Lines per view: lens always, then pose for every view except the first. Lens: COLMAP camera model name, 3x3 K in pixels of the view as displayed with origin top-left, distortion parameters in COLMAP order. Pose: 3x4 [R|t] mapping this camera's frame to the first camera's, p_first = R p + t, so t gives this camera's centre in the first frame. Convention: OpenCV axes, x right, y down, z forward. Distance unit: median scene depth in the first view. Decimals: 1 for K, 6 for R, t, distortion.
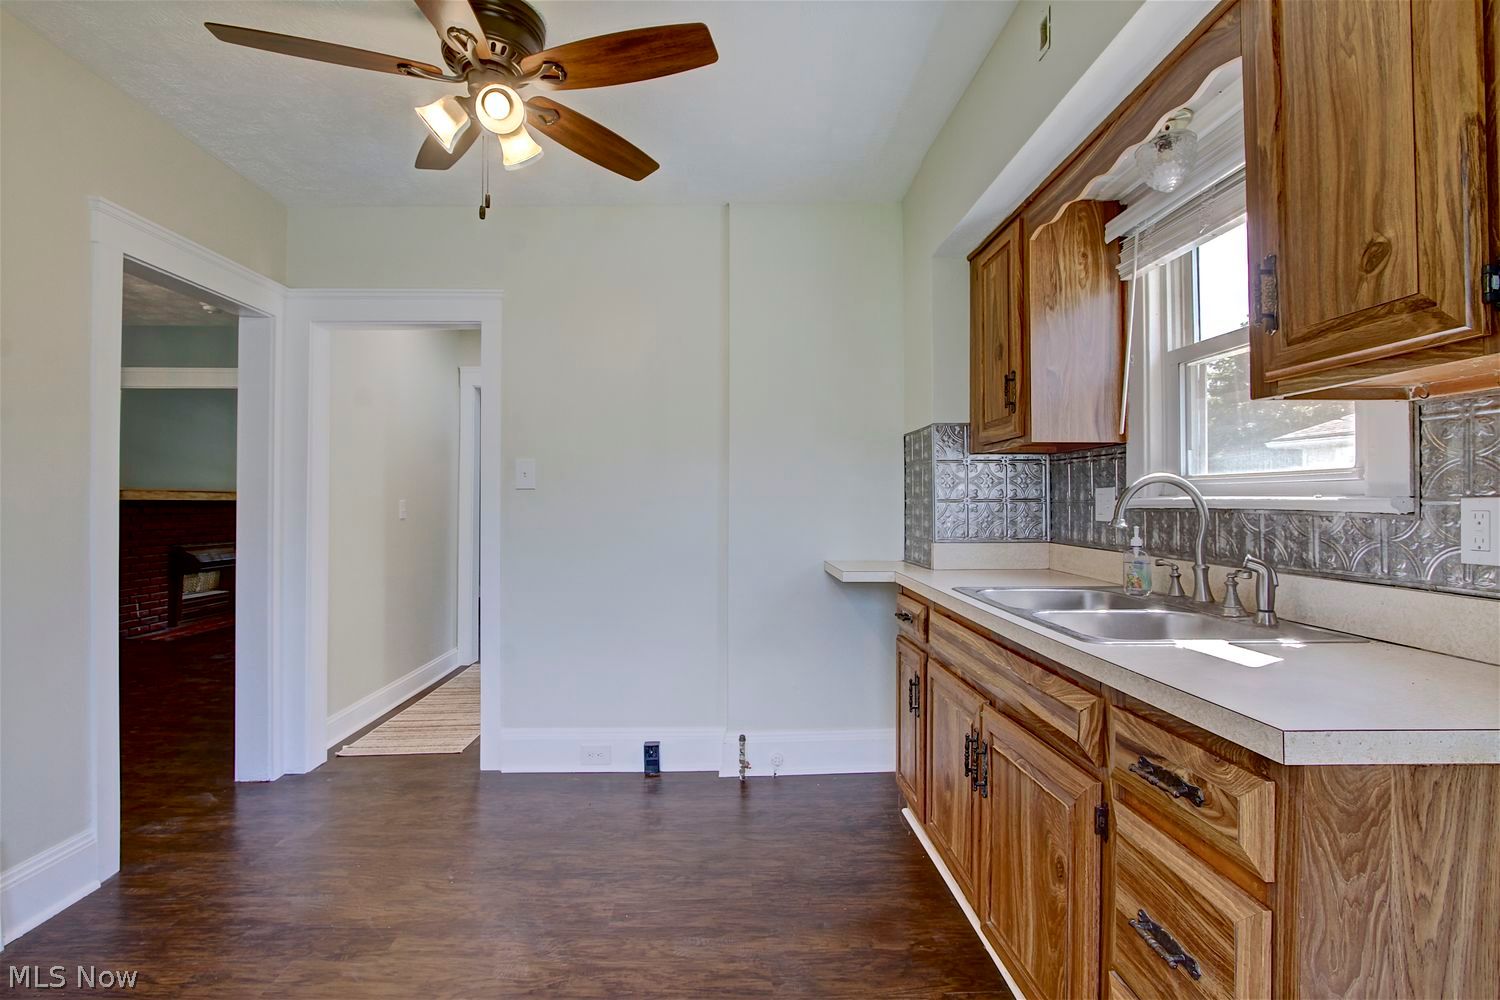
lens RADIAL K [[697.4, 0, 746.3], [0, 697.4, 495.5], [0, 0, 1]] dist [-0.018775, 0.000073]
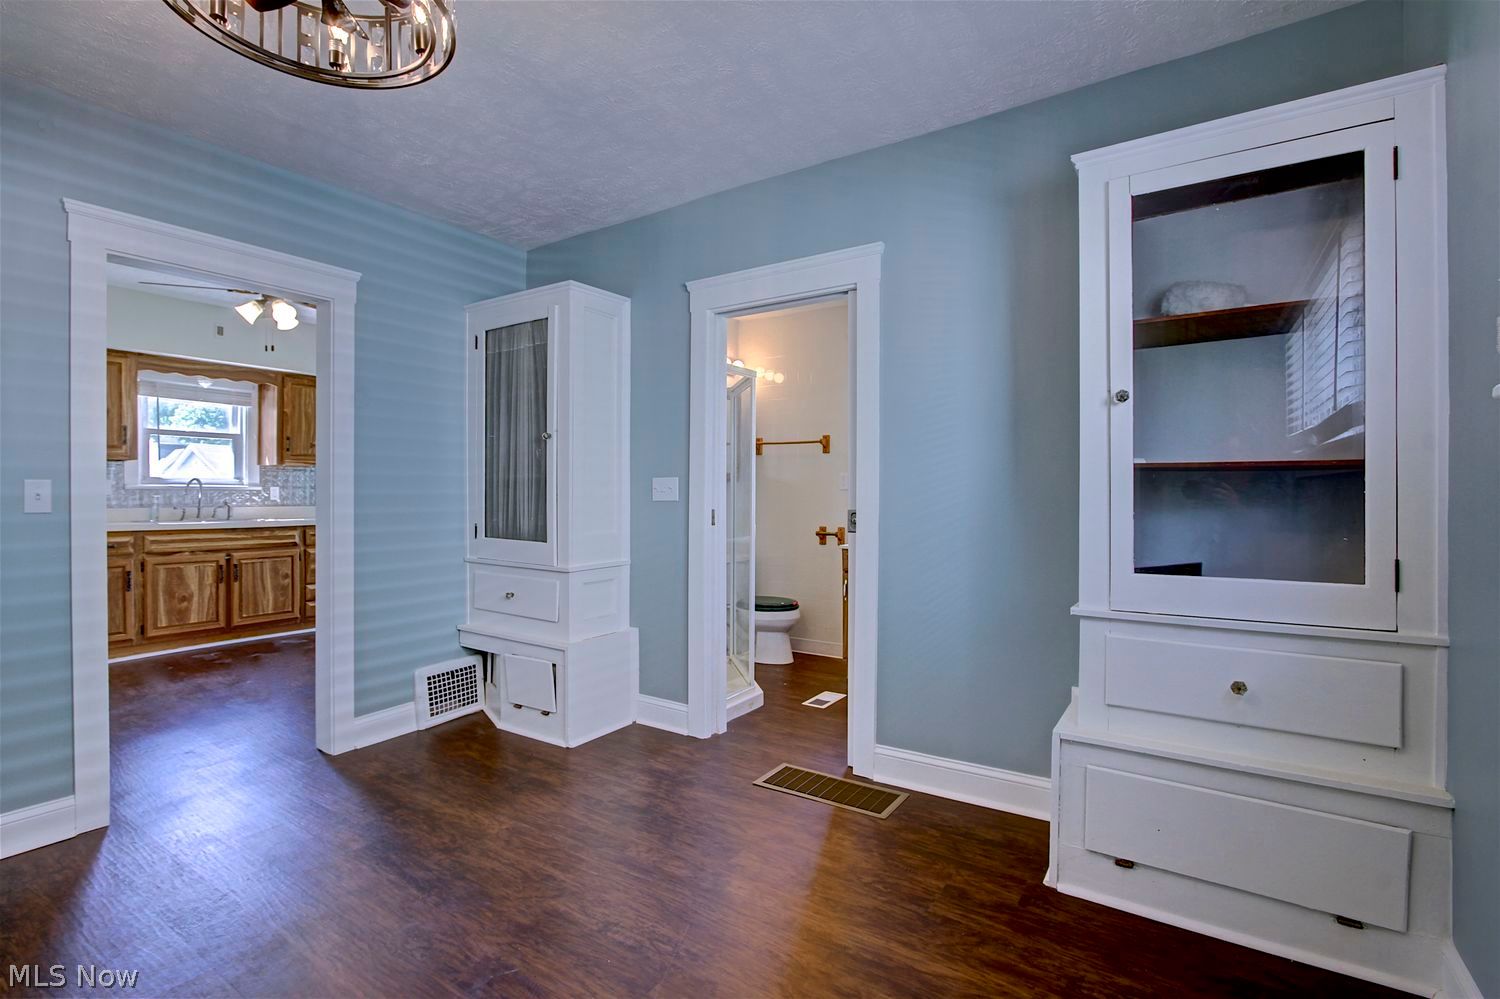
lens RADIAL K [[697.4, 0, 746.3], [0, 697.4, 495.0], [0, 0, 1]] dist [-0.018775, 0.000073]
pose [[-0.824655, -0.004600, 0.565617, -5.268756], [-0.009444, 0.999940, -0.005636, 0.066737], [-0.565557, -0.009989, -0.824649, 3.623173]]
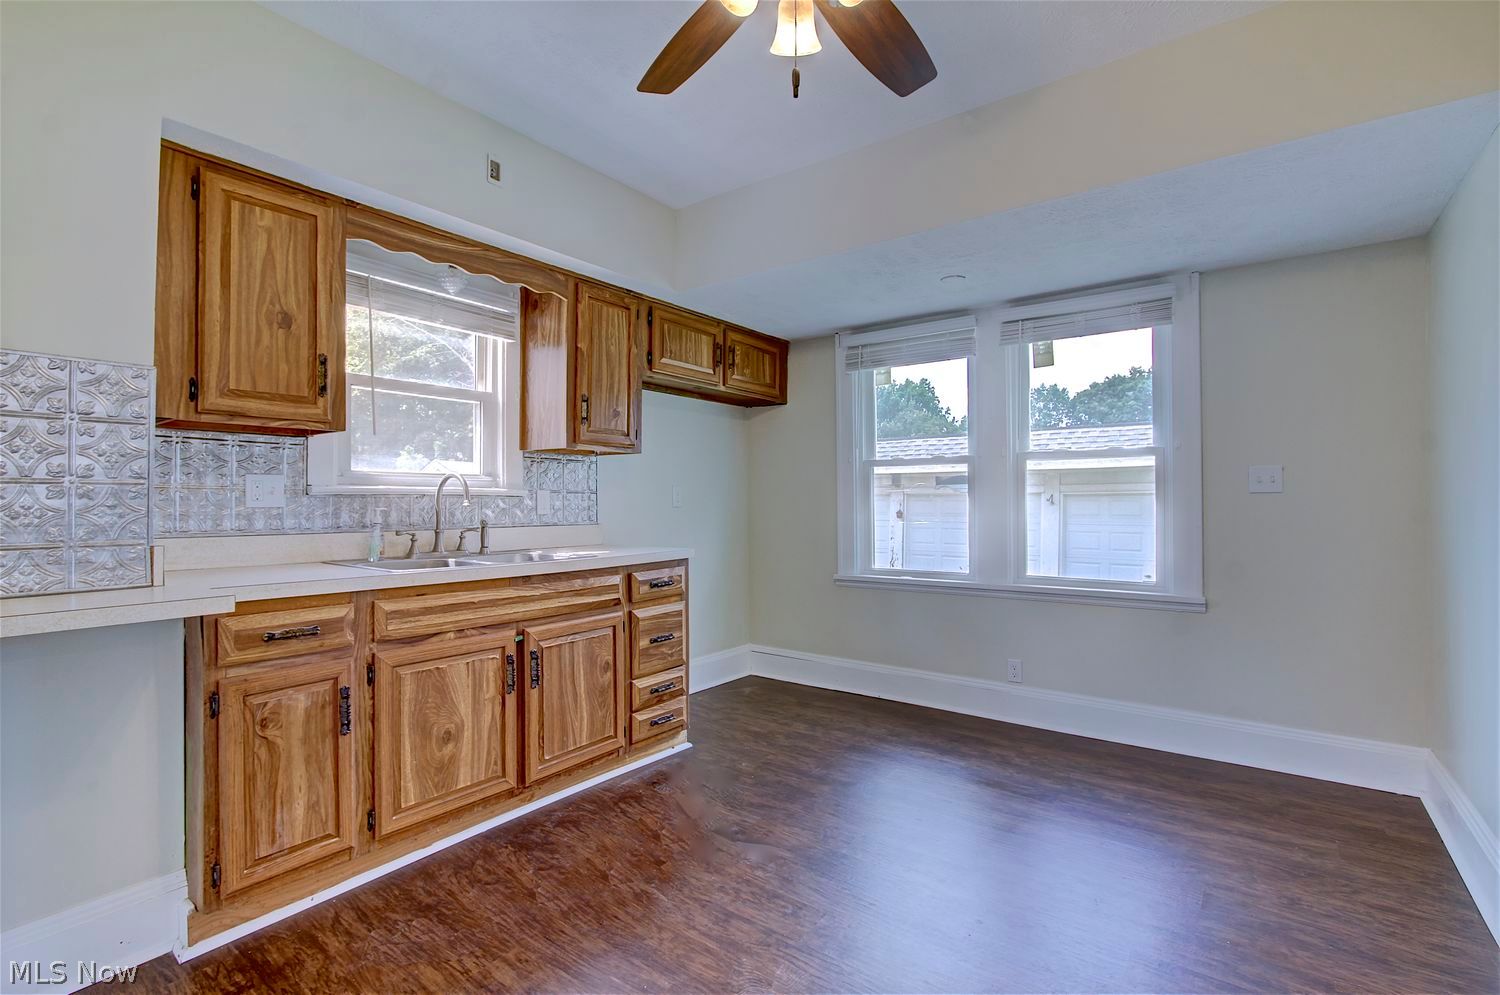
lens RADIAL K [[697.4, 0, 746.3], [0, 697.4, 493.0], [0, 0, 1]] dist [-0.018775, 0.000073]
pose [[-0.785034, 0.008431, 0.619396, -1.494380], [-0.003828, 0.999822, -0.018461, 0.070464], [-0.619441, -0.016863, -0.784862, 3.029009]]
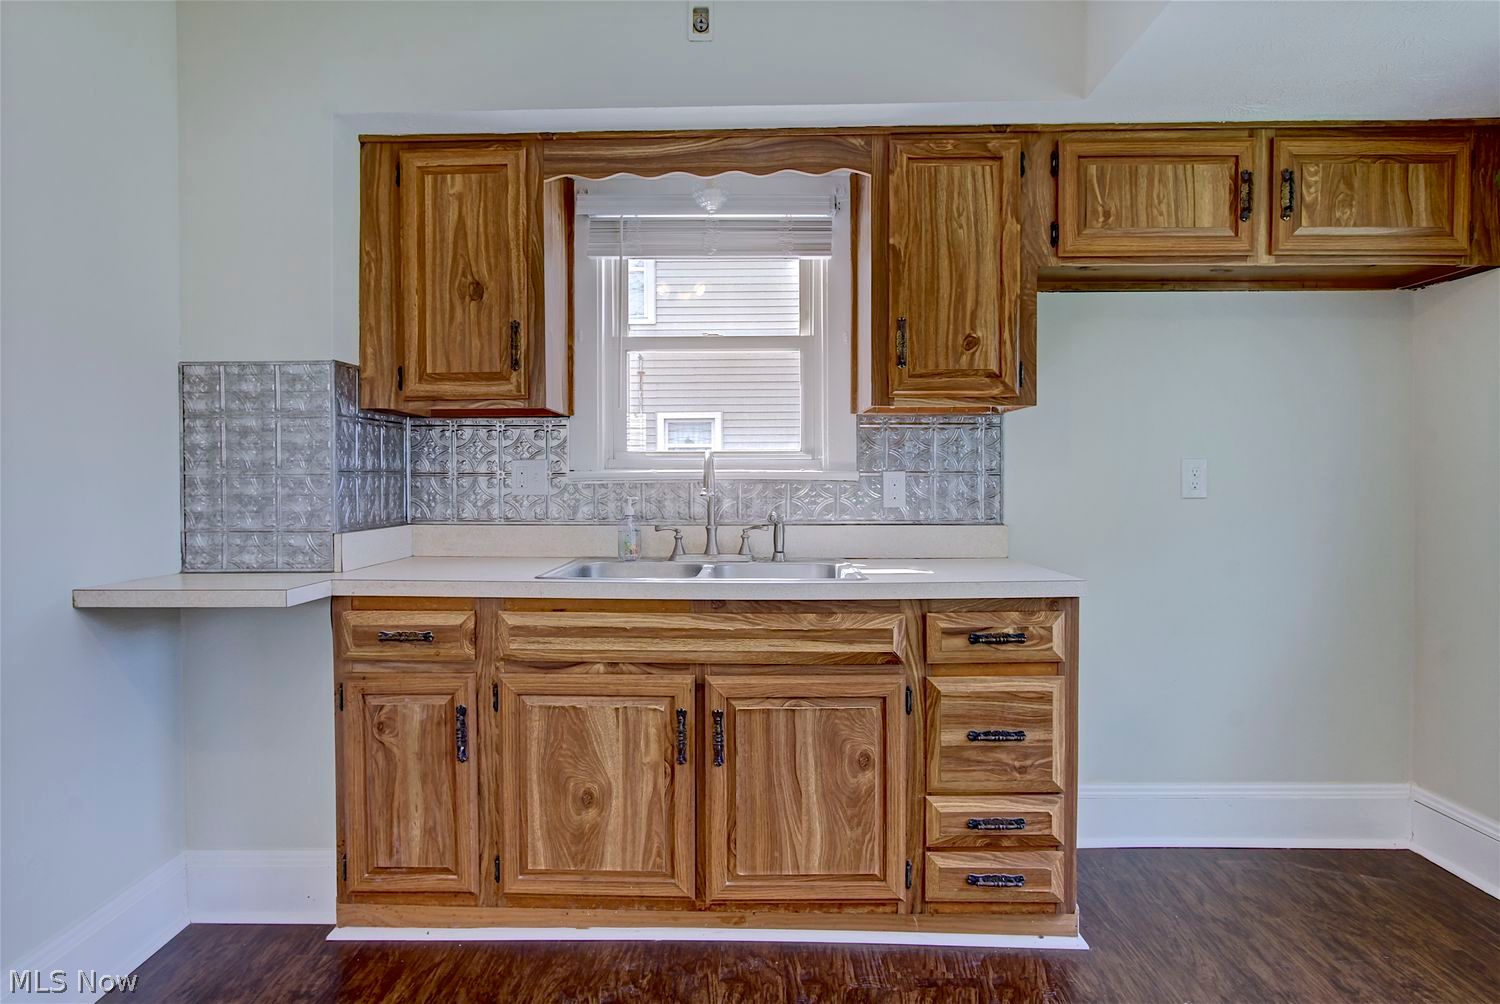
lens RADIAL K [[839.1, 0, 716.2], [0, 839.1, 496.7], [0, 0, 1]] dist [-0.018651, 0.001797]
pose [[0.058069, -0.017958, 0.998151, -1.381416], [-0.005988, 0.999814, 0.018337, 0.035426], [-0.998295, -0.007042, 0.057951, 1.501235]]
